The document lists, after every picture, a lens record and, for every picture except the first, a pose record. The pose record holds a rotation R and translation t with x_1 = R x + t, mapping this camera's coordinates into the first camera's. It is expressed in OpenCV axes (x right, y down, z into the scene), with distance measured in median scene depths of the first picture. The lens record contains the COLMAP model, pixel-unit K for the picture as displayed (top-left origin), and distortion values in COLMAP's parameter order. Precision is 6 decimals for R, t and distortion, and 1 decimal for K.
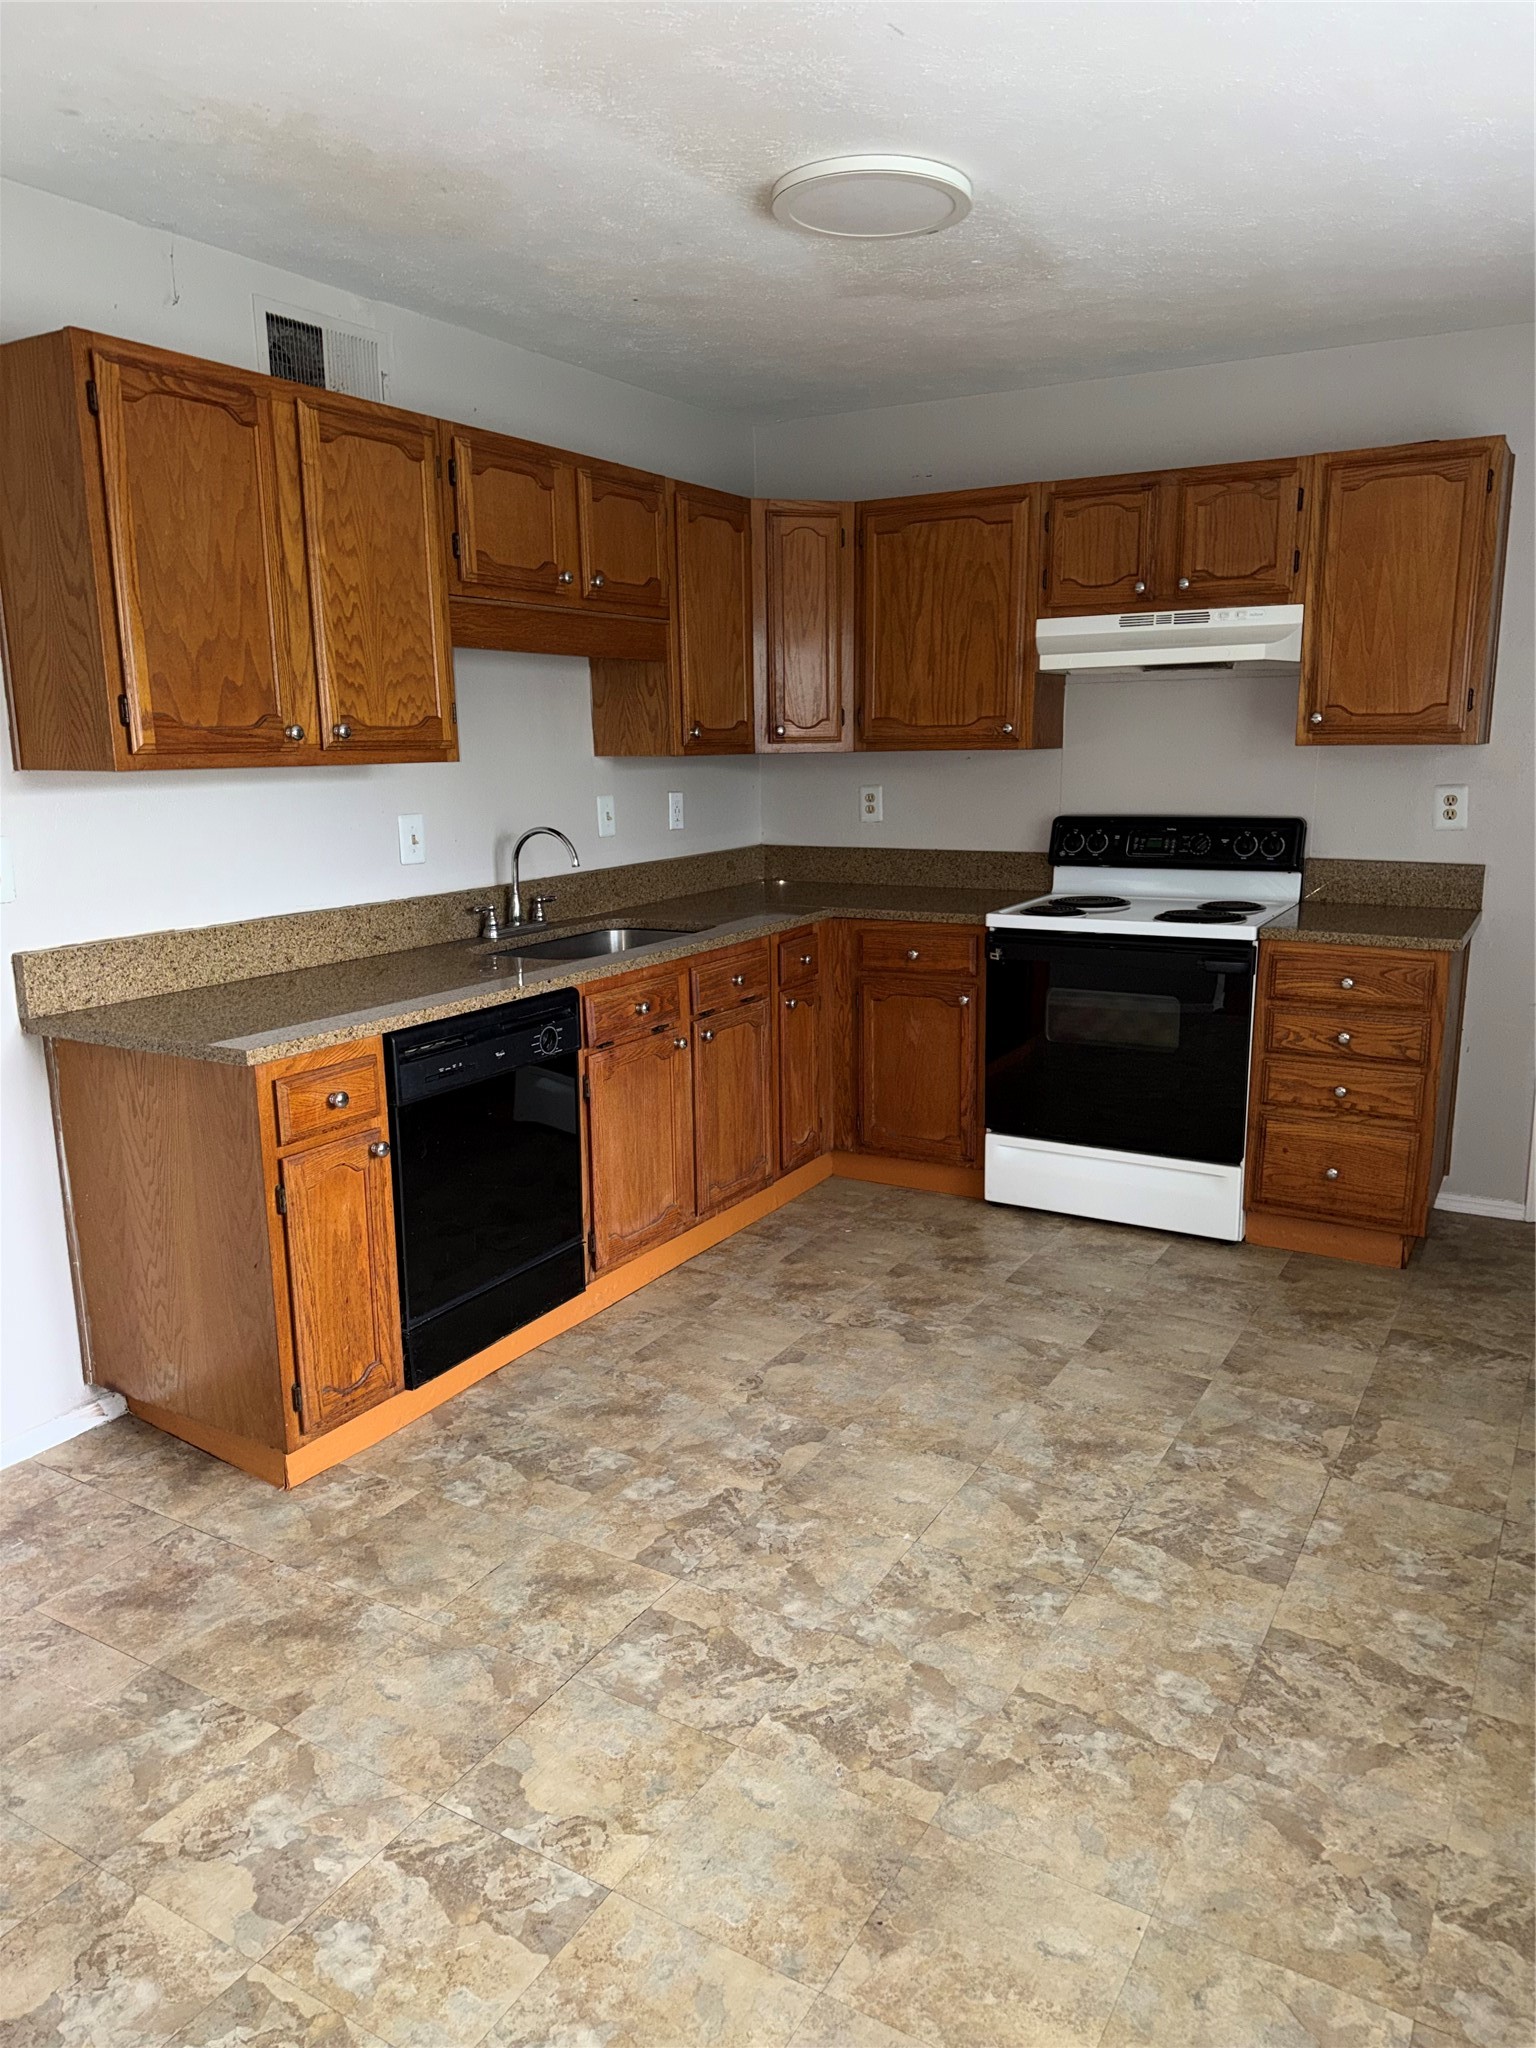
lens RADIAL K [[1520.1, 0, 650.5], [0, 1520.1, 1083.8], [0, 0, 1]] dist [0.044450, -0.164136]
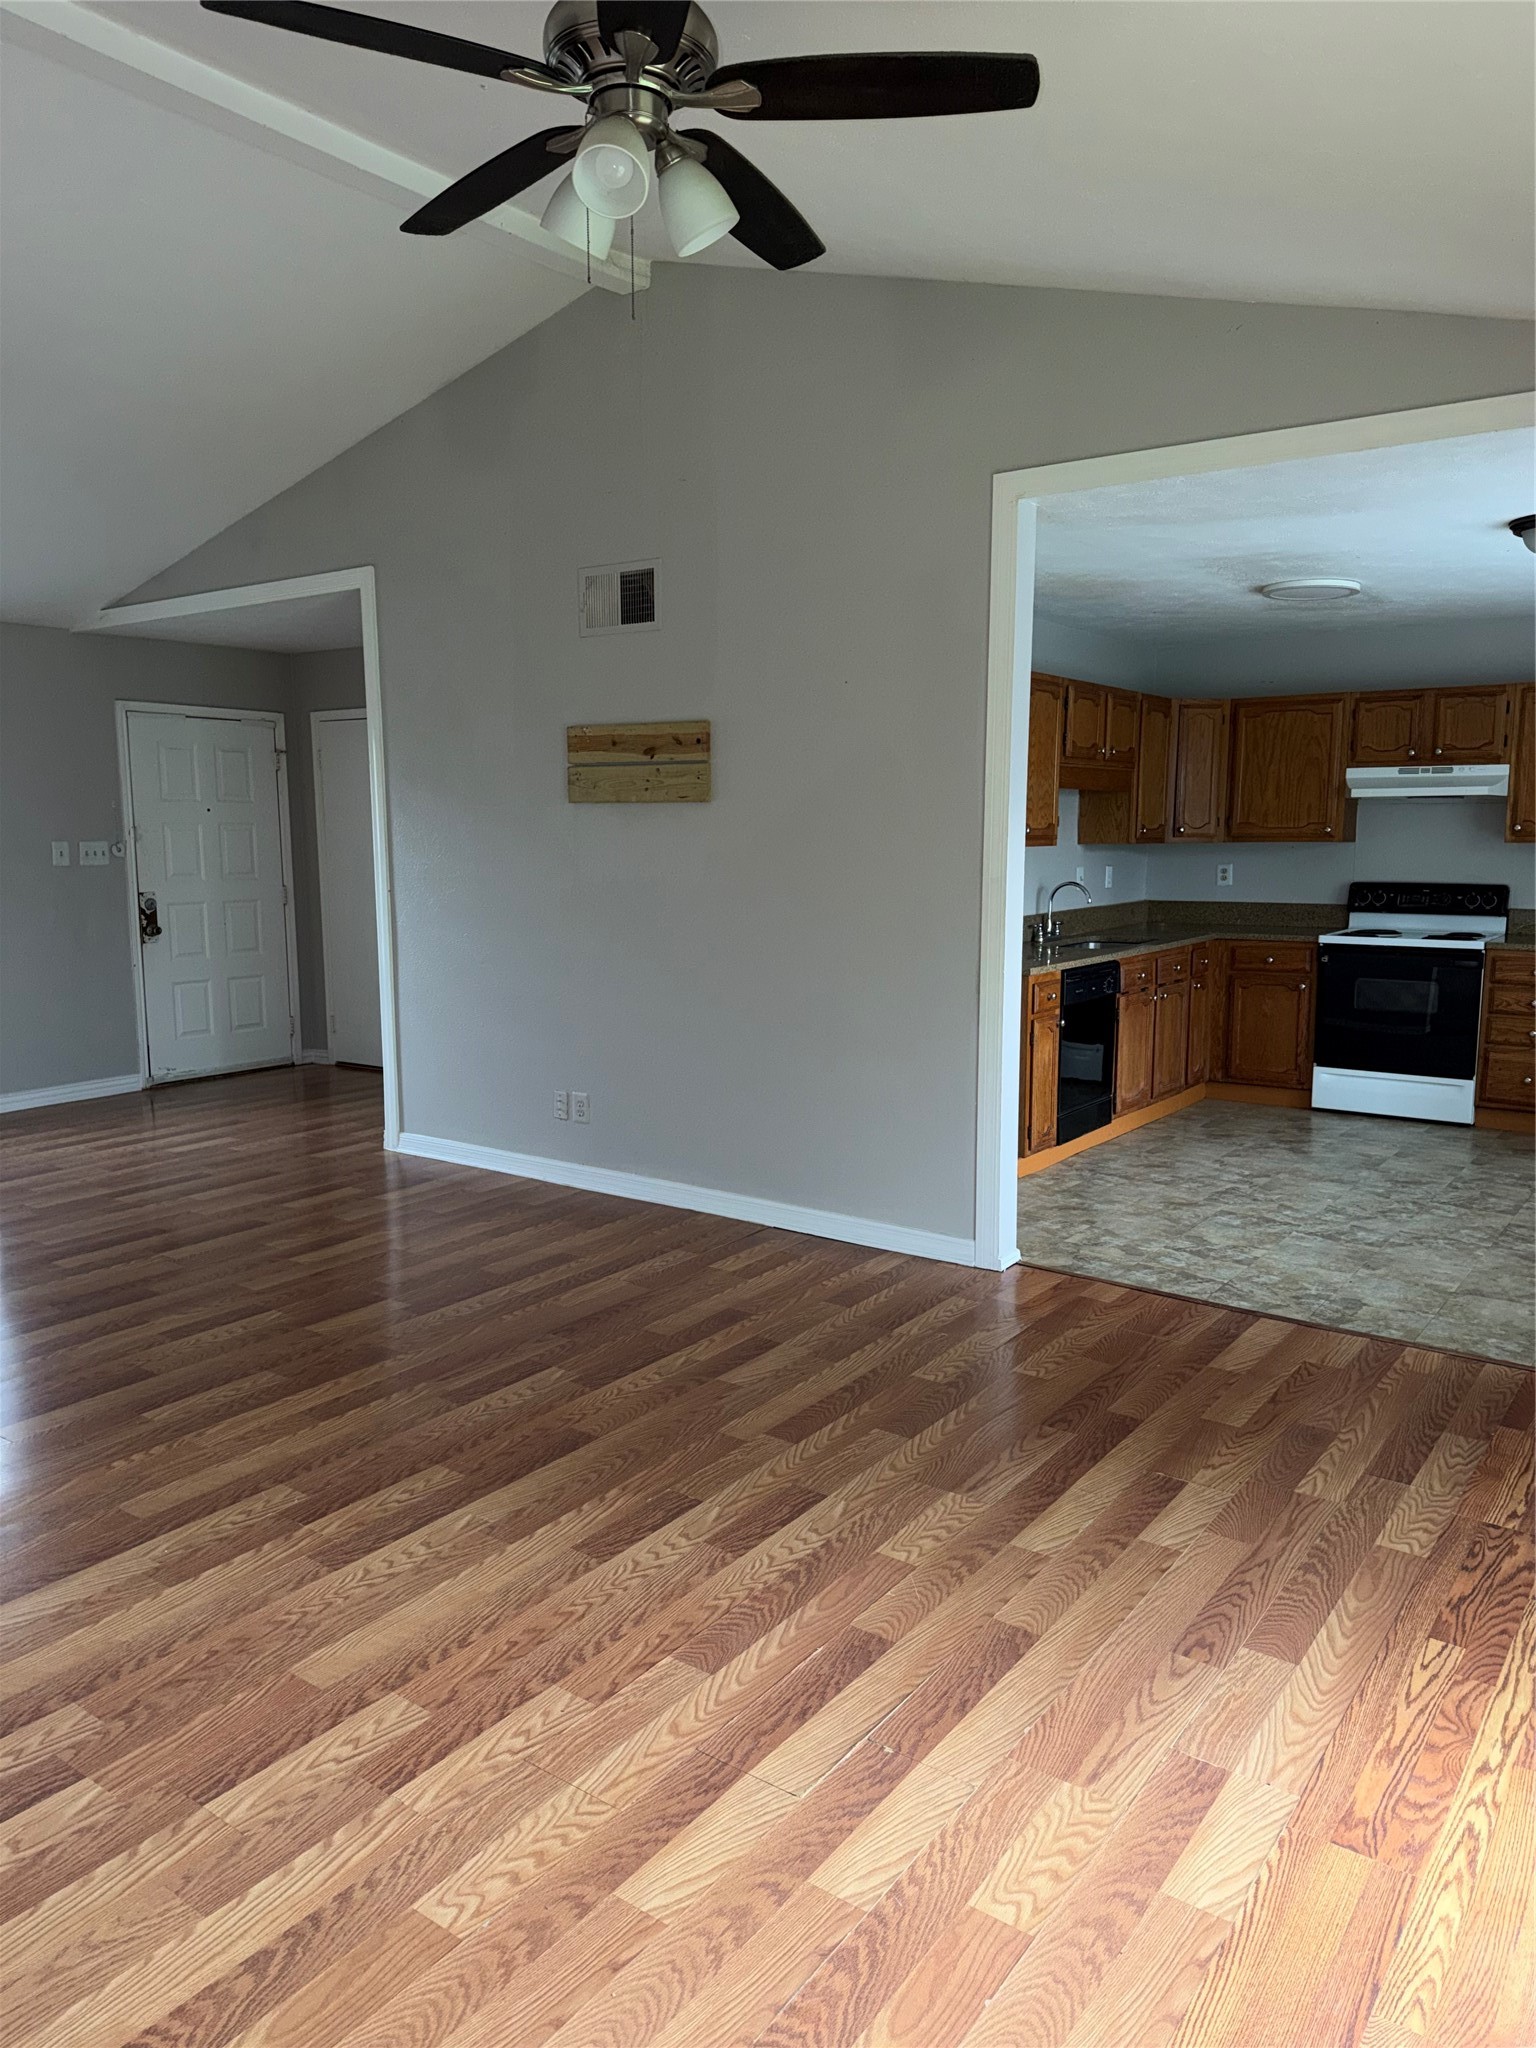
lens RADIAL K [[1277.0, 0, 723.6], [0, 1277.0, 1033.3], [0, 0, 1]] dist [0.007179, -0.092782]
pose [[0.990296, 0.029544, -0.135800, -0.272476], [-0.038739, 0.997096, -0.065573, 0.131342], [0.133468, 0.070198, 0.988564, -0.559274]]
